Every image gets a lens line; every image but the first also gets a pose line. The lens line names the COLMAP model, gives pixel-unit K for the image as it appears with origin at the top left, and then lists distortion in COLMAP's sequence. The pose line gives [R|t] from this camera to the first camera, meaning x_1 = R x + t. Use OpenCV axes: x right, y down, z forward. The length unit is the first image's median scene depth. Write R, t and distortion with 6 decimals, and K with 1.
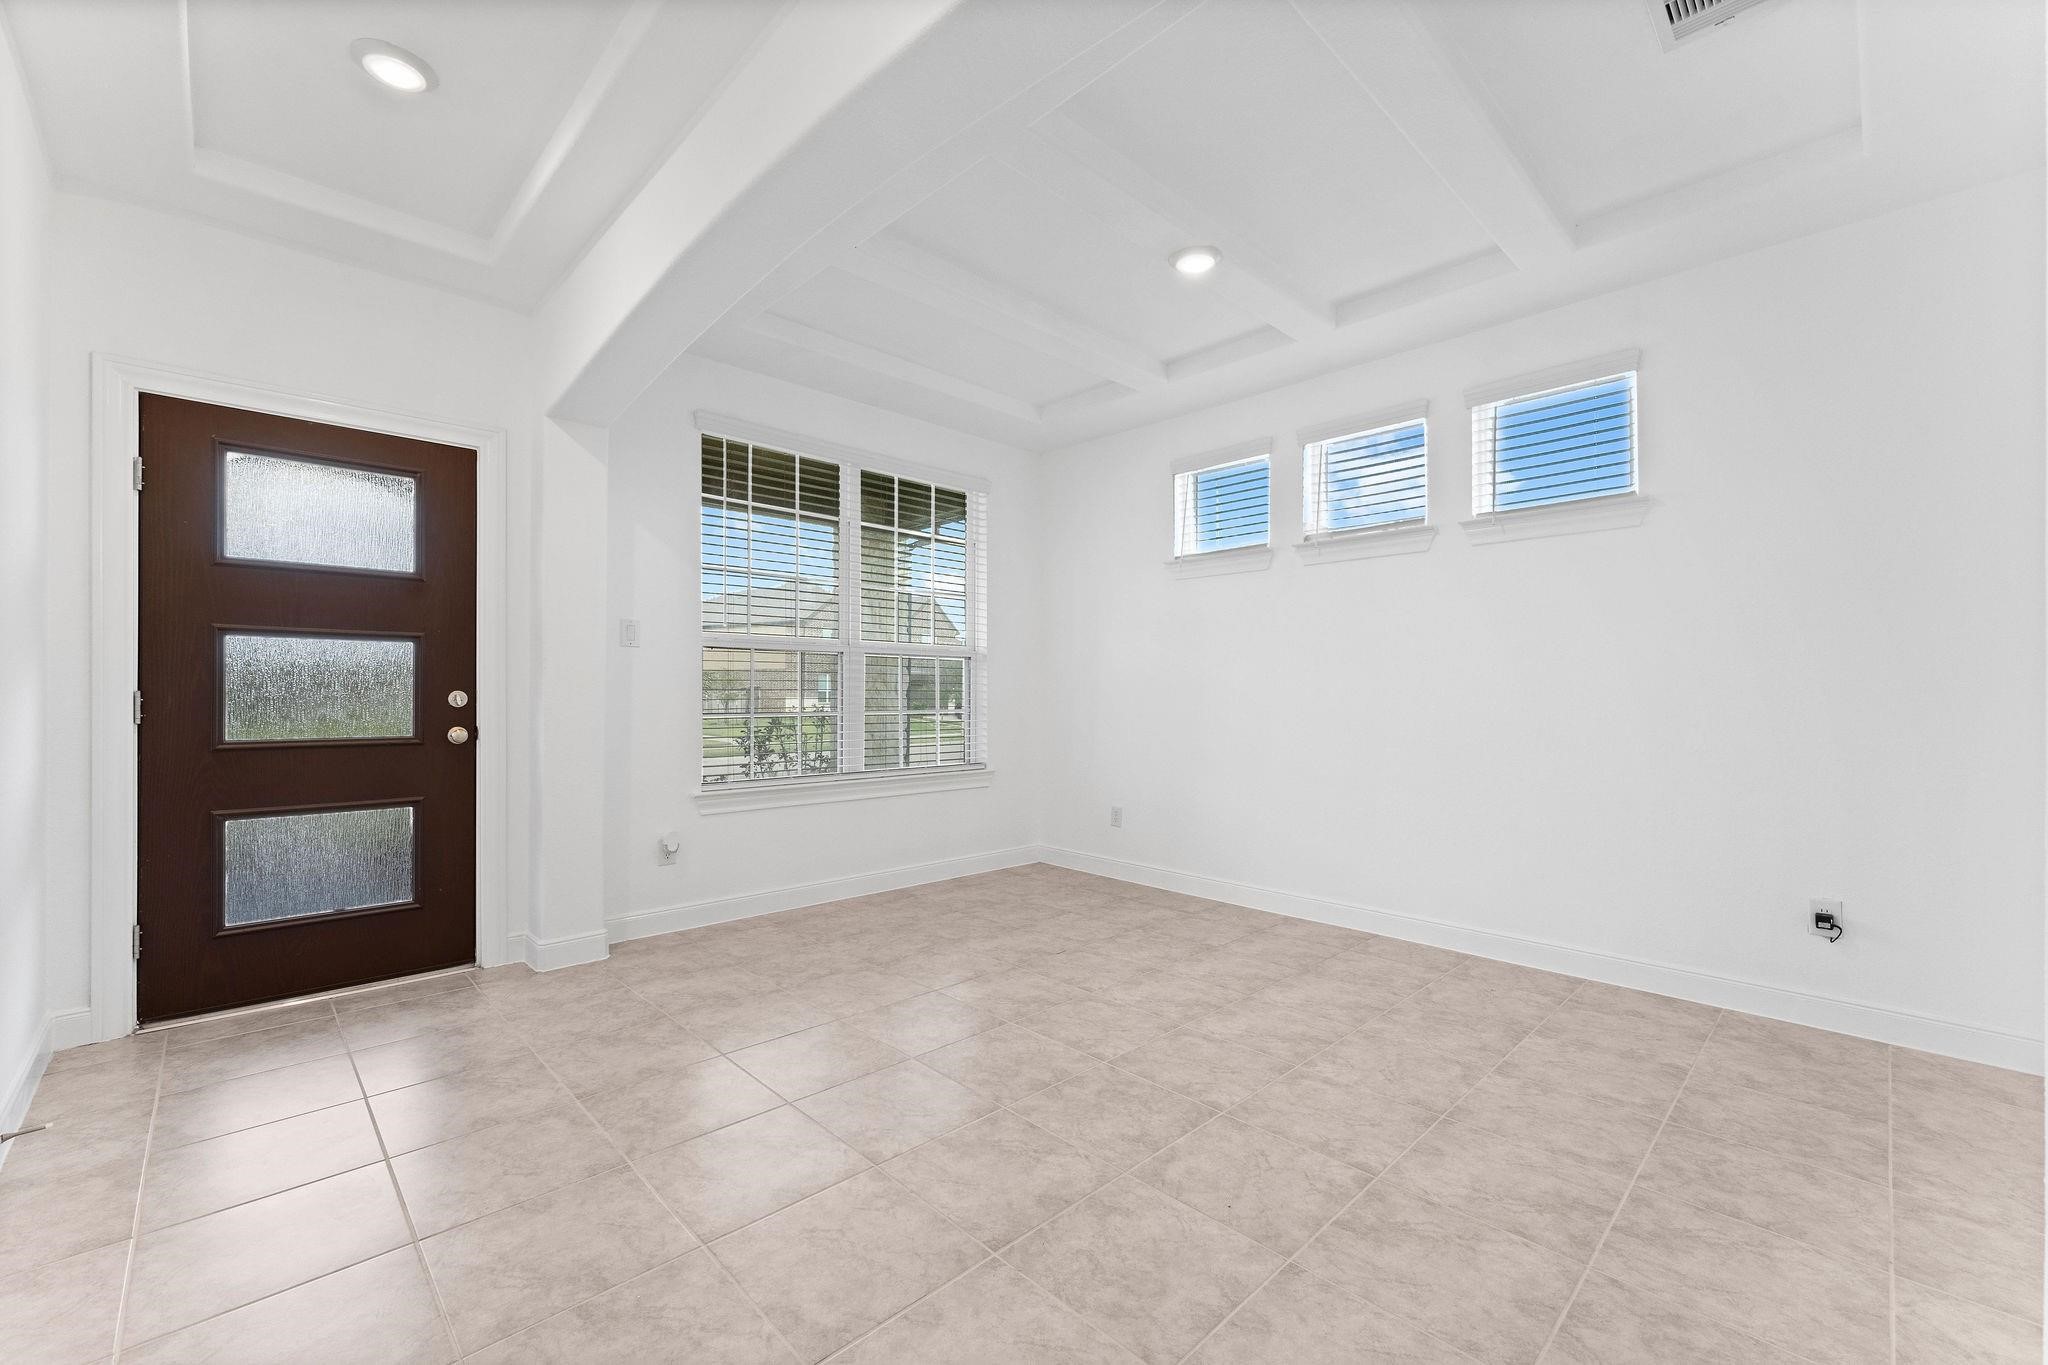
lens RADIAL K [[835.2, 0, 1017.2], [0, 835.2, 691.4], [0, 0, 1]] dist [-0.000785, -0.000086]
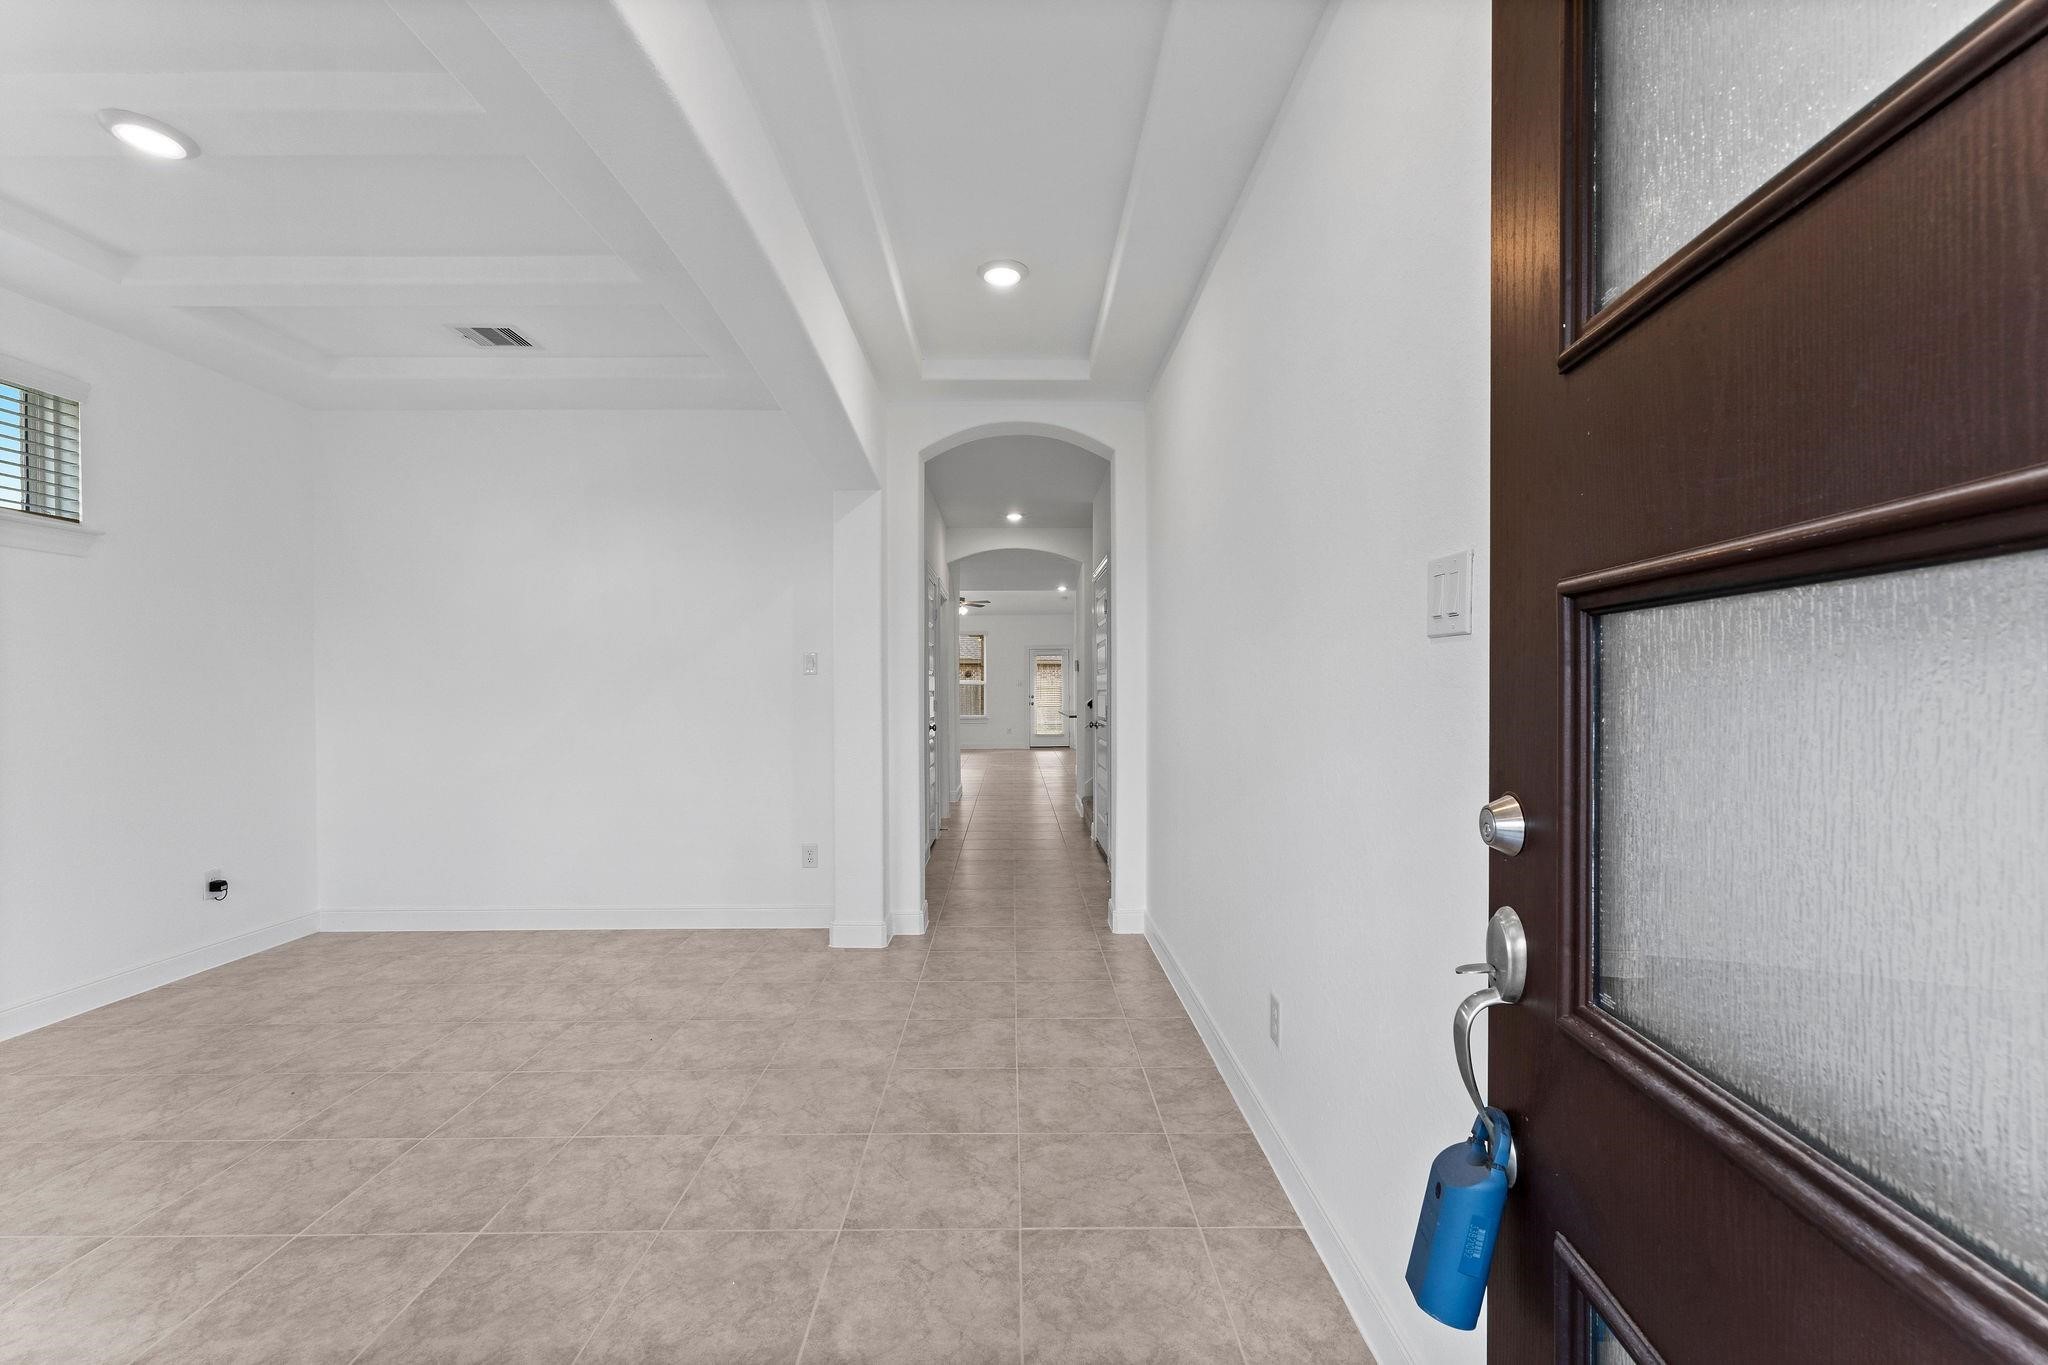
lens RADIAL K [[835.2, 0, 1018.7], [0, 835.2, 687.9], [0, 0, 1]] dist [-0.000785, -0.000086]
pose [[-0.727069, -0.001866, 0.686562, -0.784983], [-0.002723, 0.999996, -0.000166, -0.041280], [-0.686559, -0.001990, -0.727071, 0.958817]]
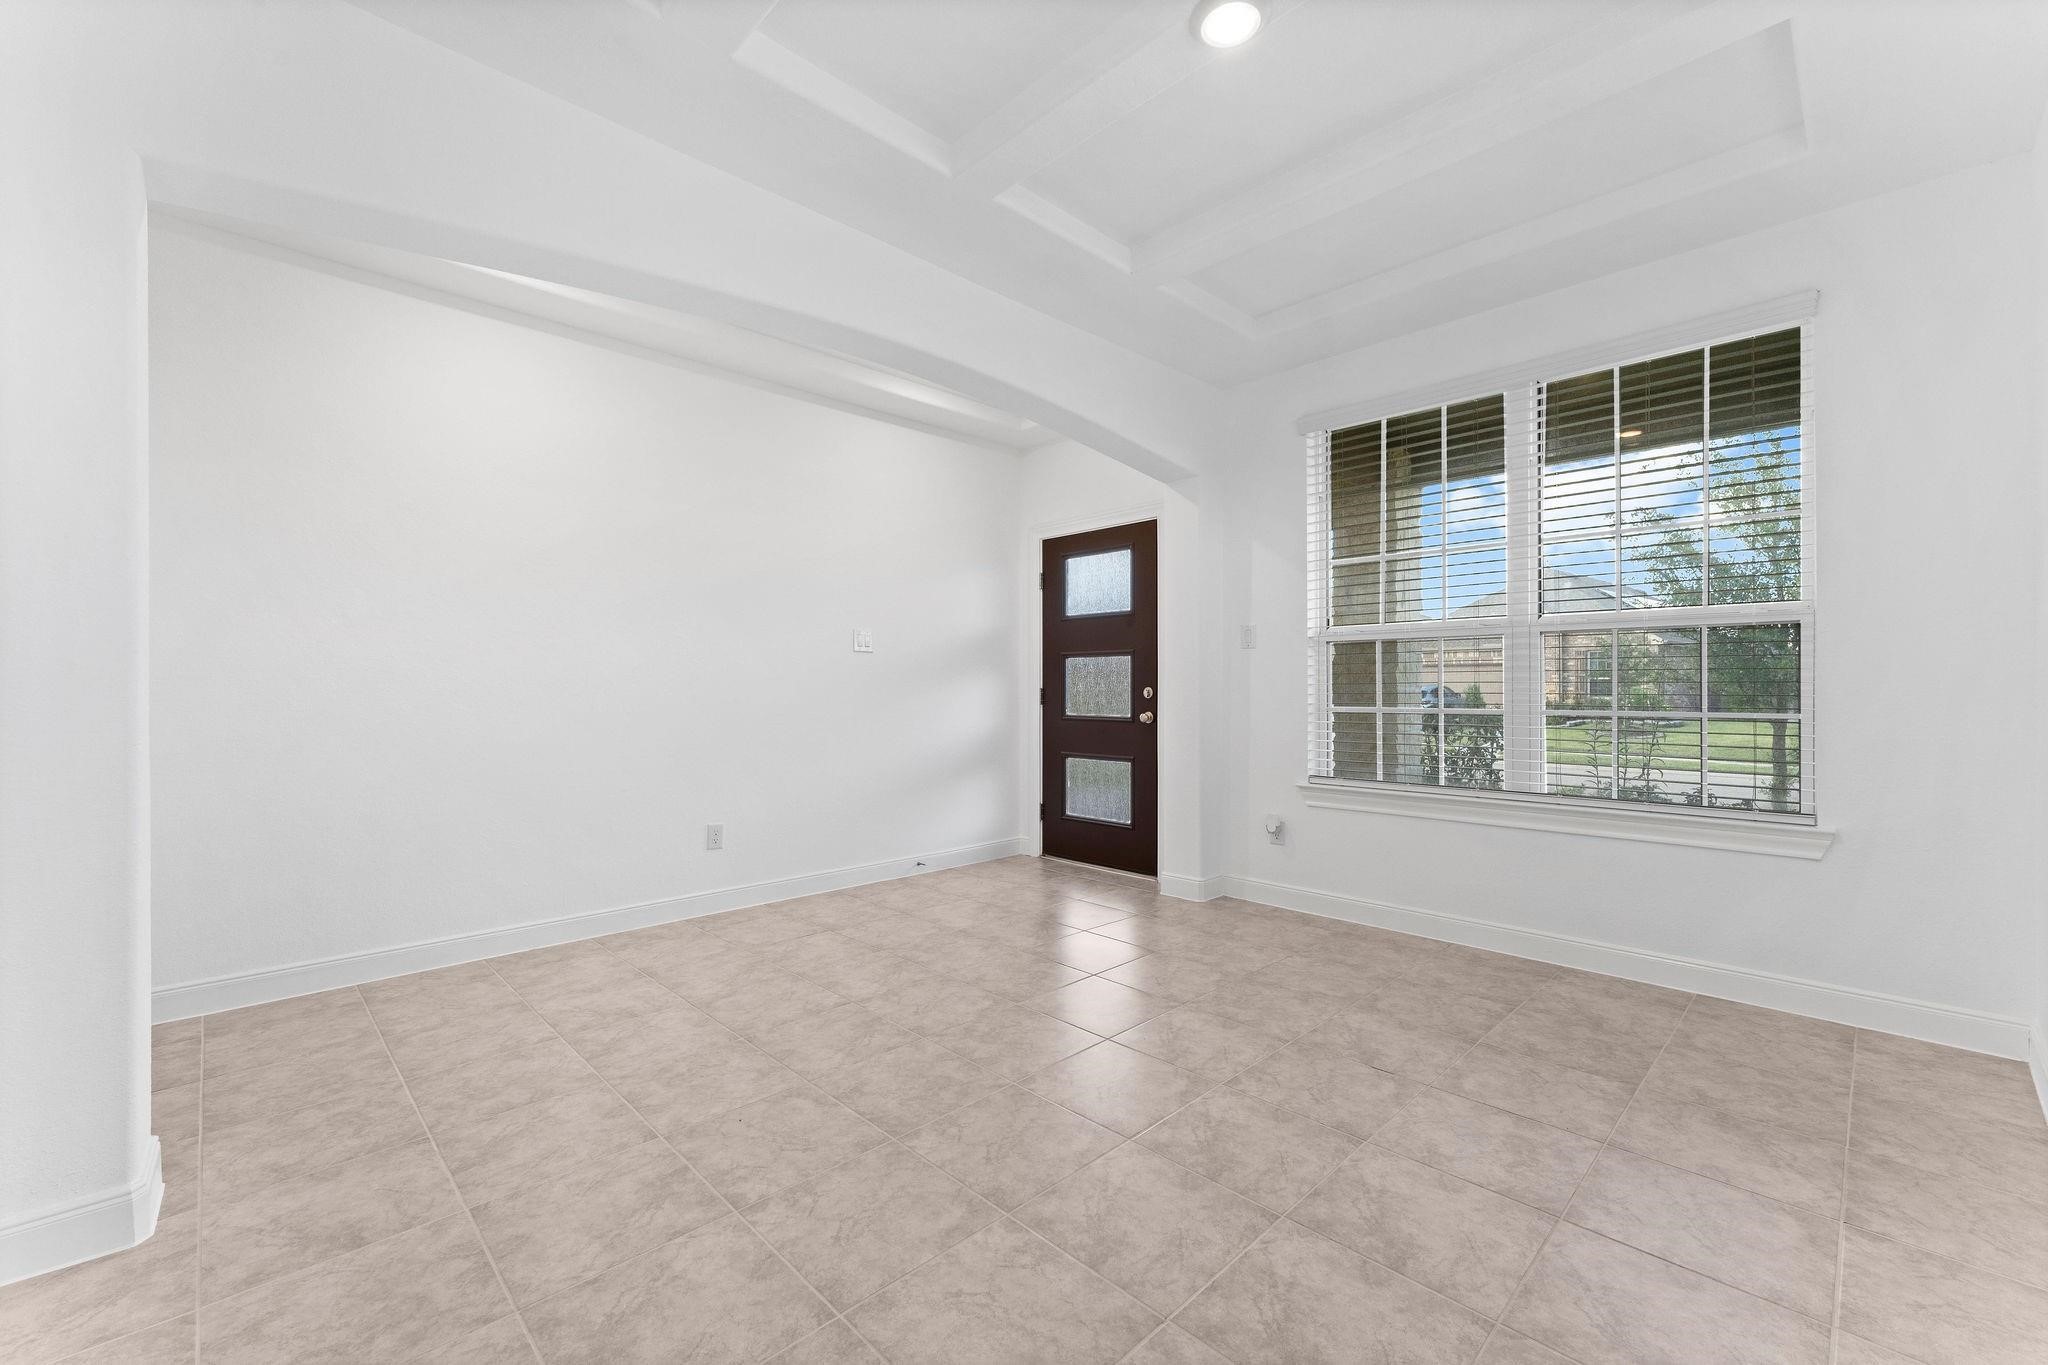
lens RADIAL K [[835.2, 0, 1013.5], [0, 835.2, 686.6], [0, 0, 1]] dist [-0.000785, -0.000086]
pose [[-0.001313, -0.005240, -0.999985, 0.816182], [0.005283, 0.999972, -0.005247, 0.005095], [0.999985, -0.005290, -0.001285, 0.788621]]
